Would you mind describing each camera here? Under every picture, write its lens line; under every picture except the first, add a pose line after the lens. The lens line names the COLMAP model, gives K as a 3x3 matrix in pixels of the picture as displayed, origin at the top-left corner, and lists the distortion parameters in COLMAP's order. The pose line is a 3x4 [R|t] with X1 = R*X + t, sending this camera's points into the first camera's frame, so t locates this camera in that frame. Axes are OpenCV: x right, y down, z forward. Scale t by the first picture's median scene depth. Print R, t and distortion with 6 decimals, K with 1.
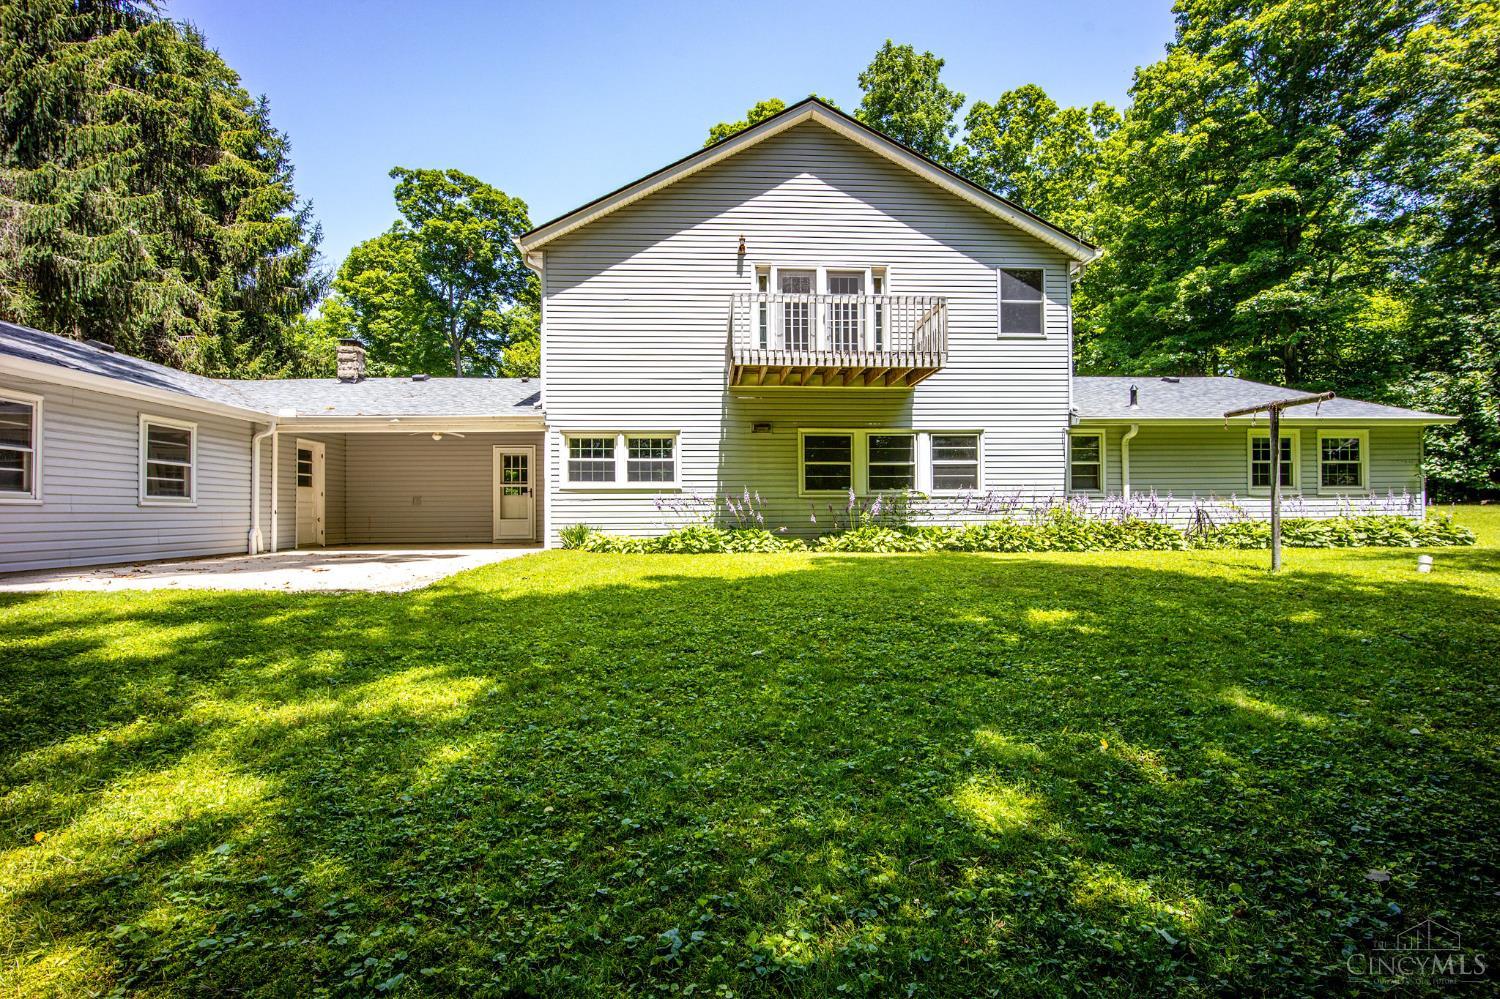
lens RADIAL K [[662.6, 0, 756.1], [0, 662.6, 507.1], [0, 0, 1]] dist [-0.009294, 0.001618]
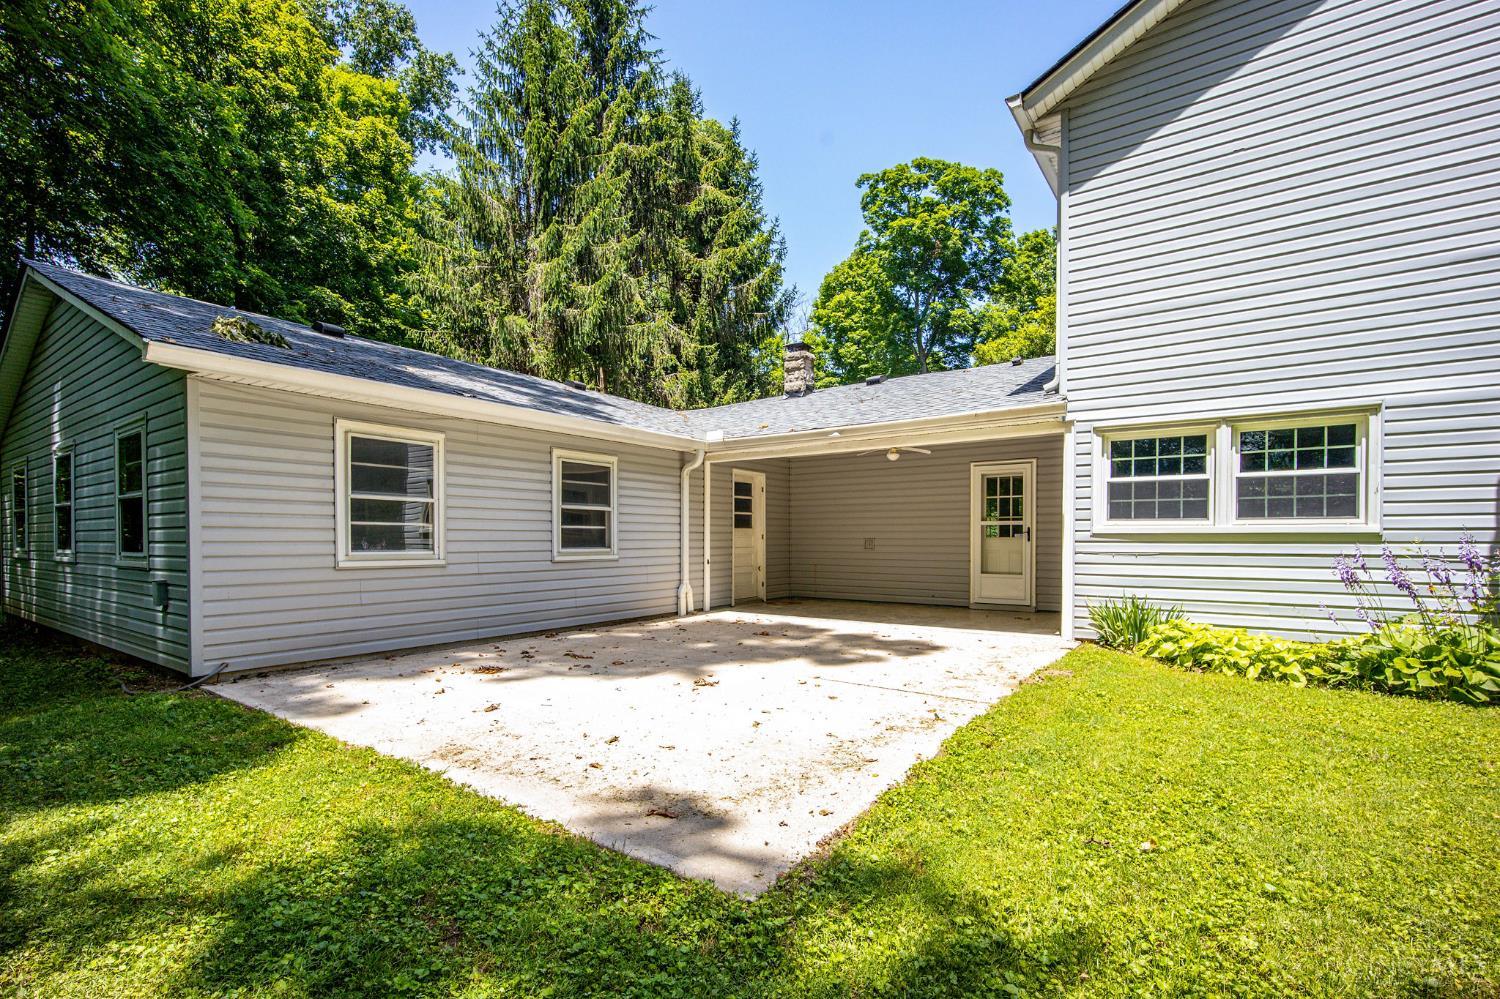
lens RADIAL K [[662.6, 0, 765.2], [0, 662.6, 546.7], [0, 0, 1]] dist [-0.009294, 0.001618]
pose [[0.789777, 0.015686, -0.613193, -0.144729], [0.003300, 0.999550, 0.029819, -0.028604], [0.613385, -0.025574, 0.789370, 0.330009]]
